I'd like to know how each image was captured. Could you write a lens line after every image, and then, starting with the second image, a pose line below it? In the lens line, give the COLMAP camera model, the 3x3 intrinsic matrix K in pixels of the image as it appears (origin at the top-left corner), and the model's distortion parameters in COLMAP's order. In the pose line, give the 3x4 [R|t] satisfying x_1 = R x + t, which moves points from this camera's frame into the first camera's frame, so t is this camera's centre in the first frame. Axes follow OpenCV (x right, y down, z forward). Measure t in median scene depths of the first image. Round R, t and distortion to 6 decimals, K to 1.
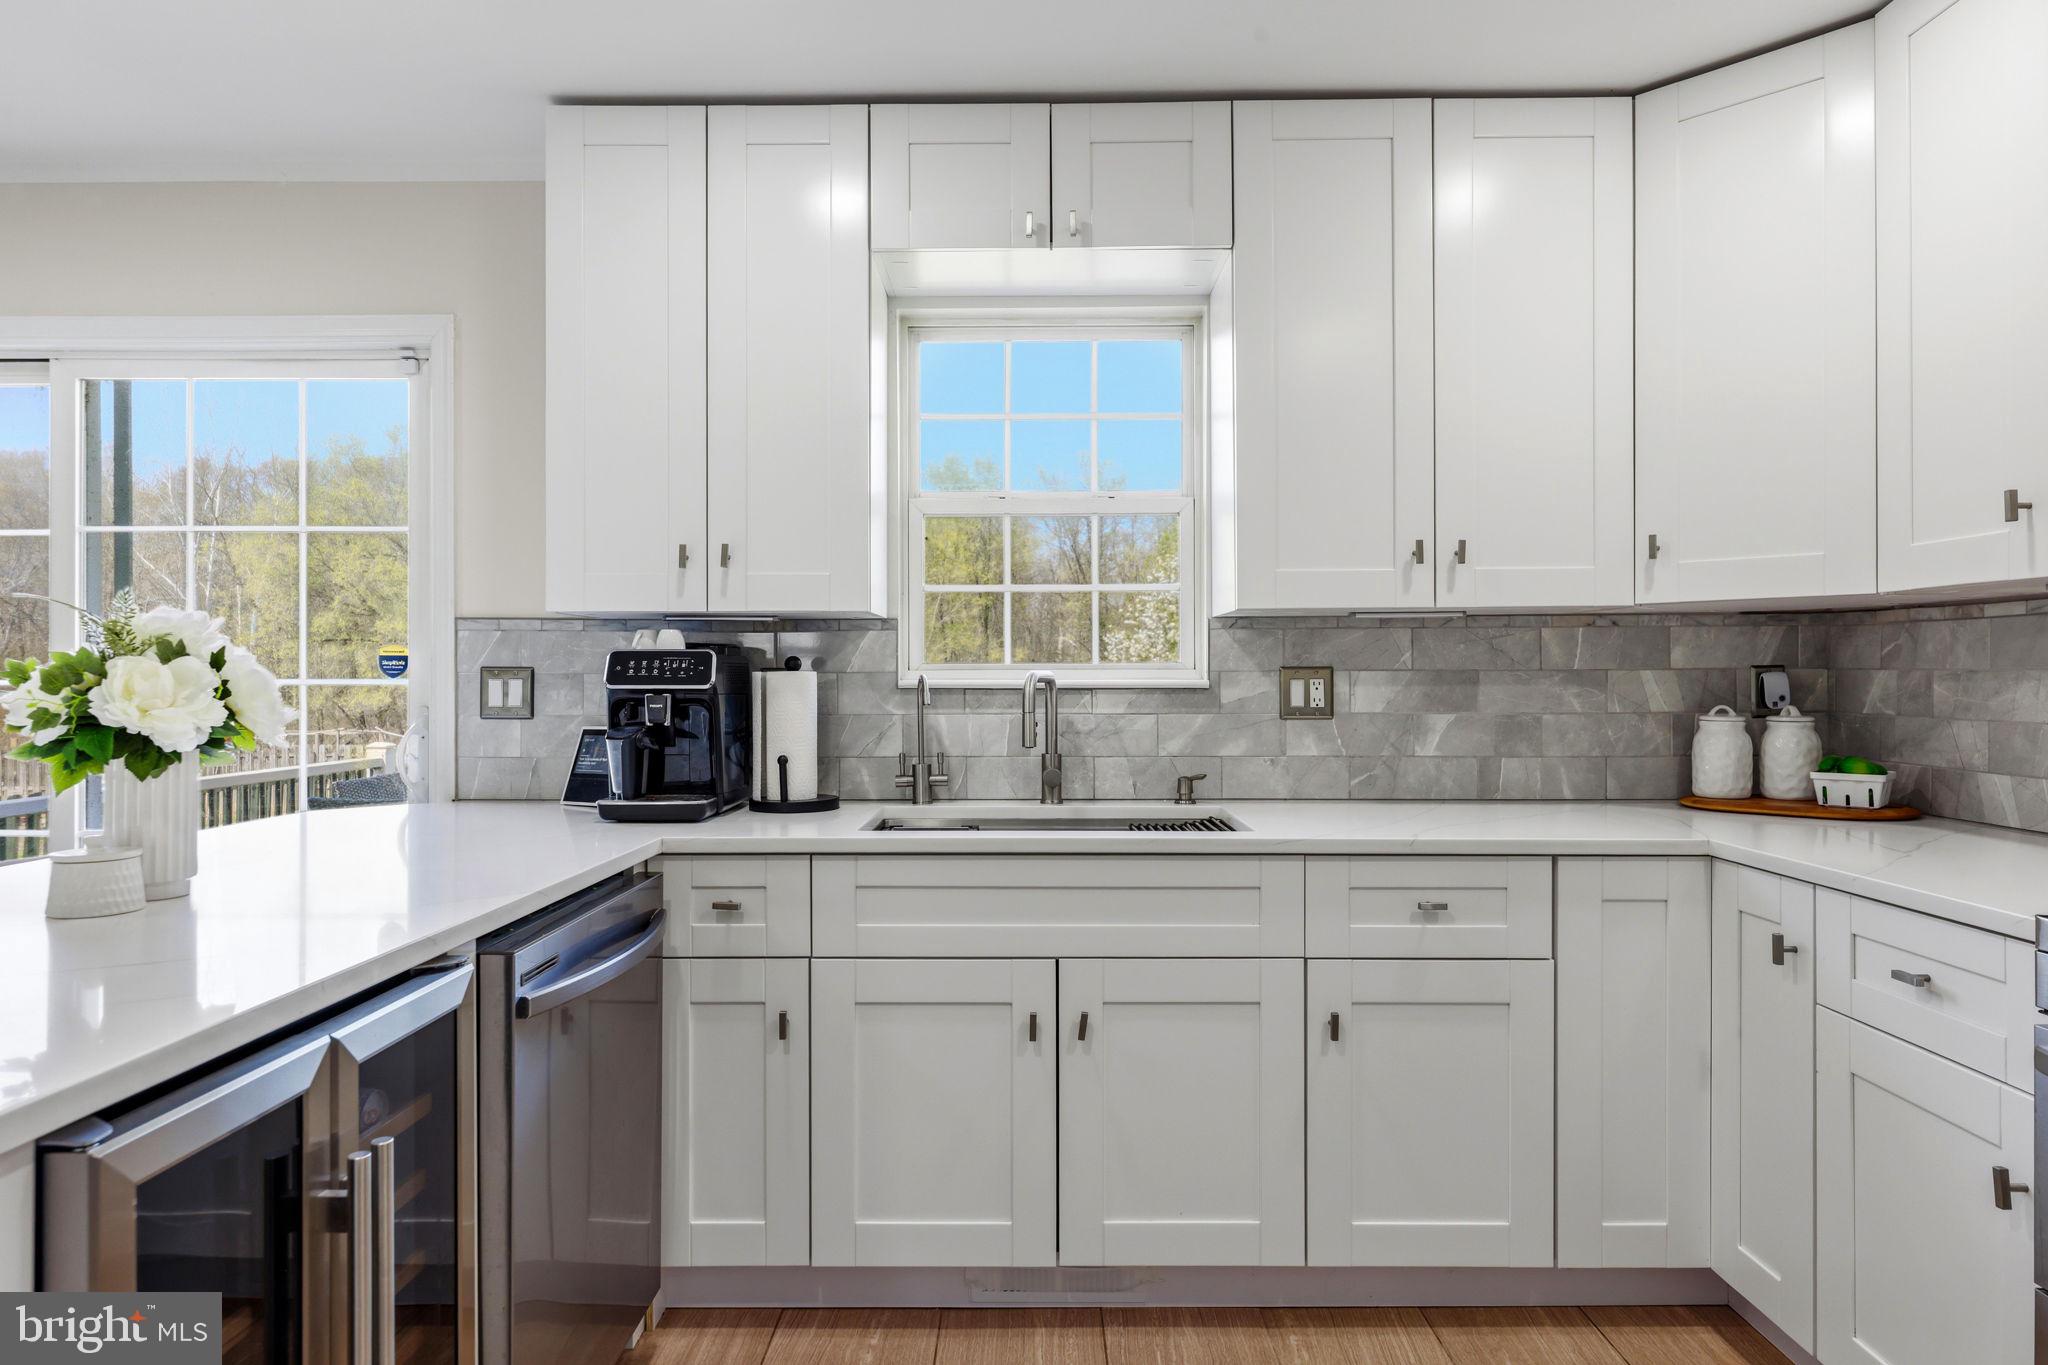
lens RADIAL K [[1191.7, 0, 1025.6], [0, 1191.7, 682.8], [0, 0, 1]] dist [-0.003054, 0.001453]
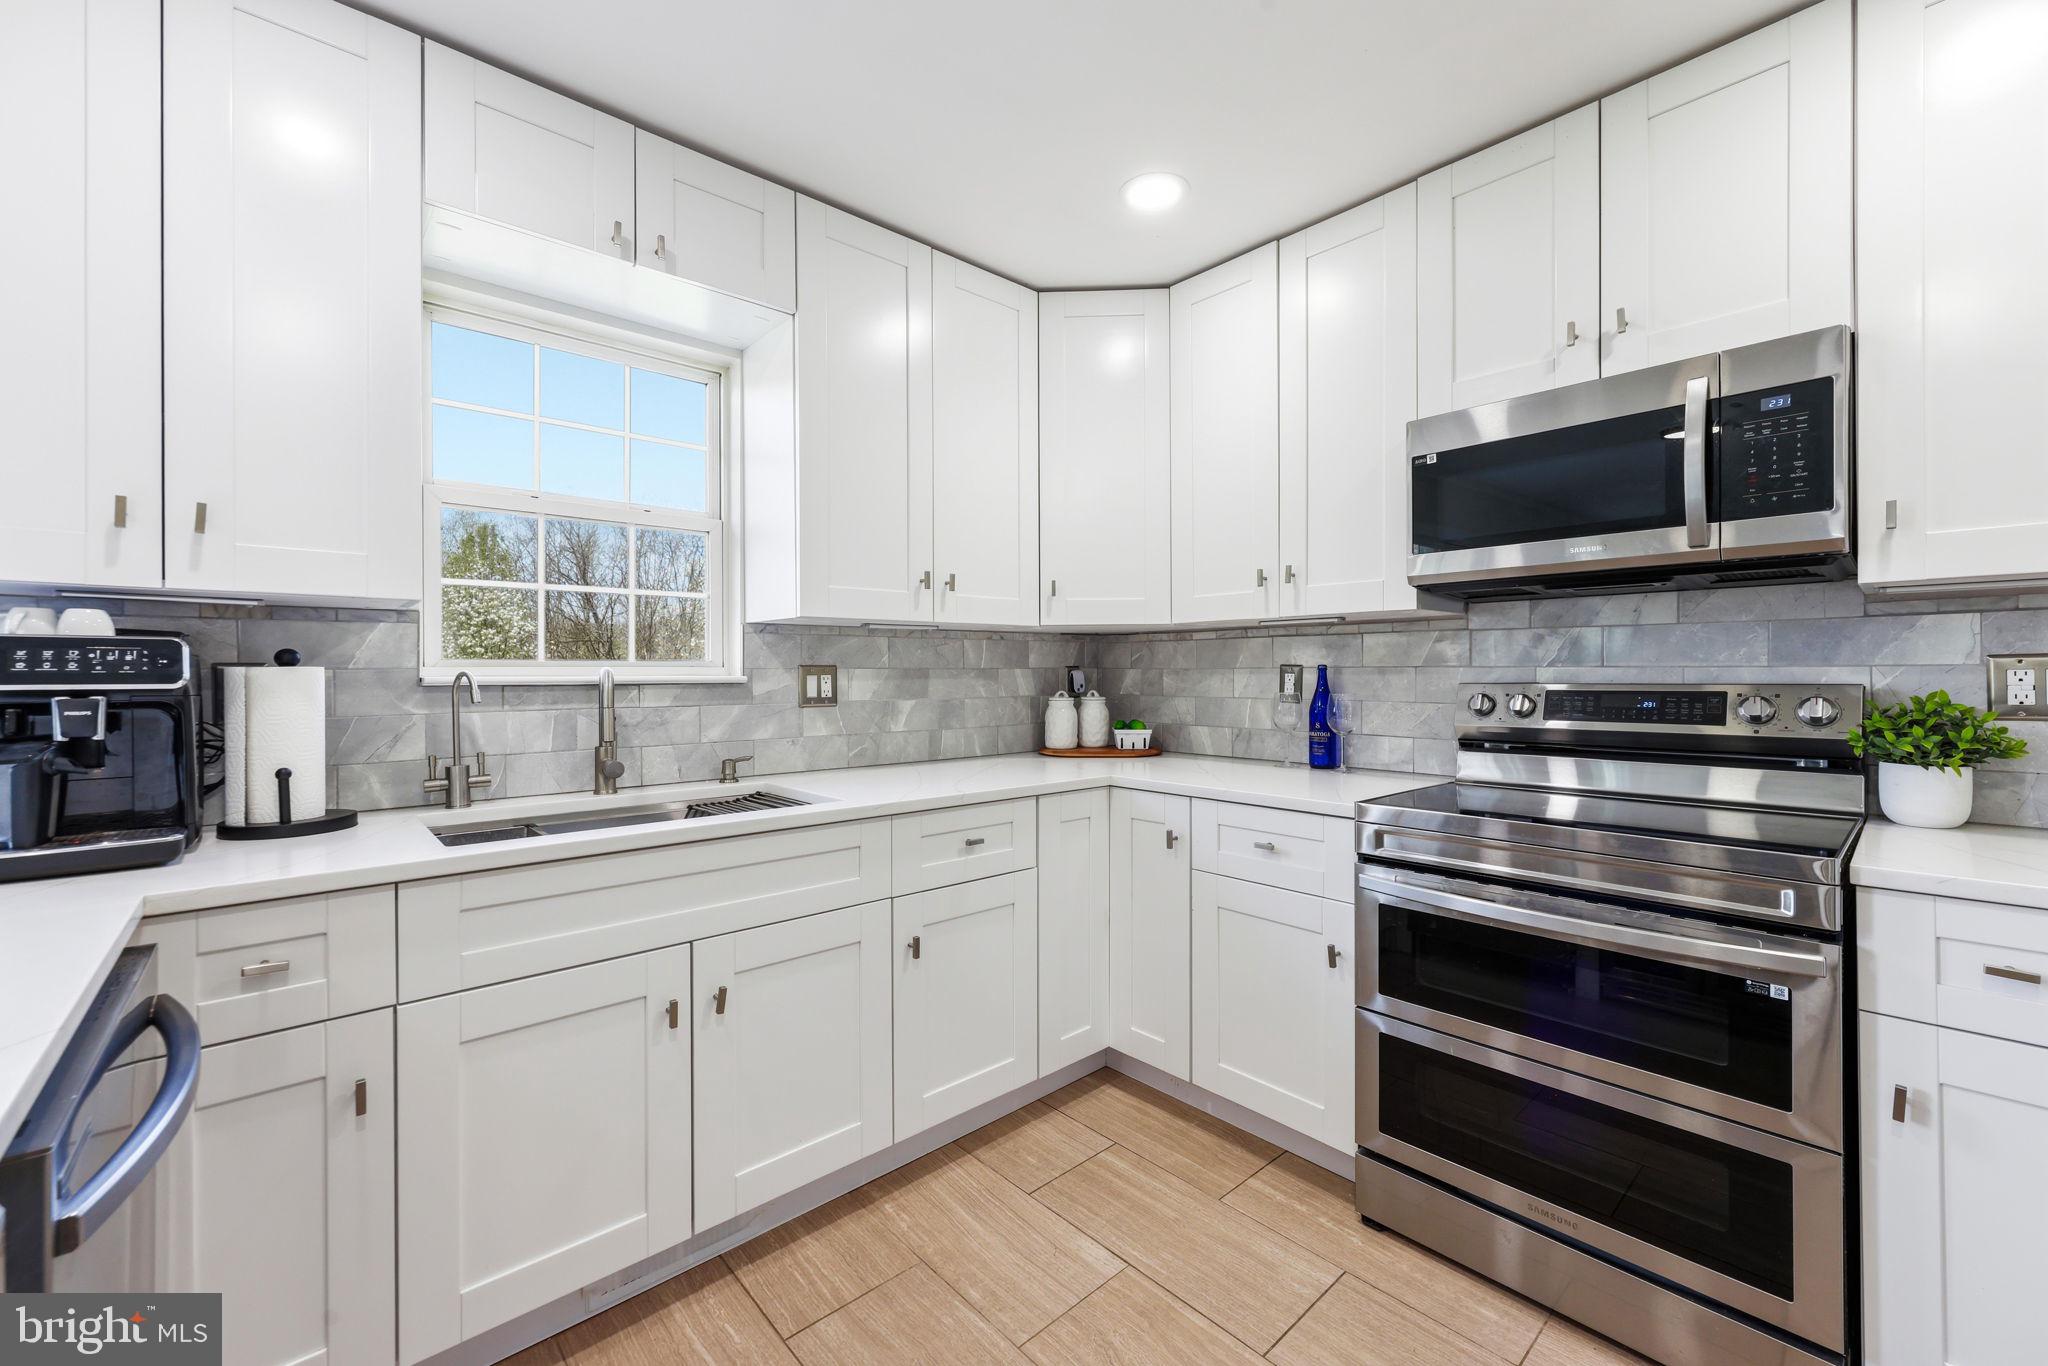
lens RADIAL K [[821.5, 0, 1022.1], [0, 821.5, 676.6], [0, 0, 1]] dist [-0.000143, 0.000103]
pose [[0.739344, -0.003427, 0.673320, -0.212990], [0.005910, 0.999982, -0.001399, 0.001138], [-0.673302, 0.005014, 0.739350, 0.235773]]
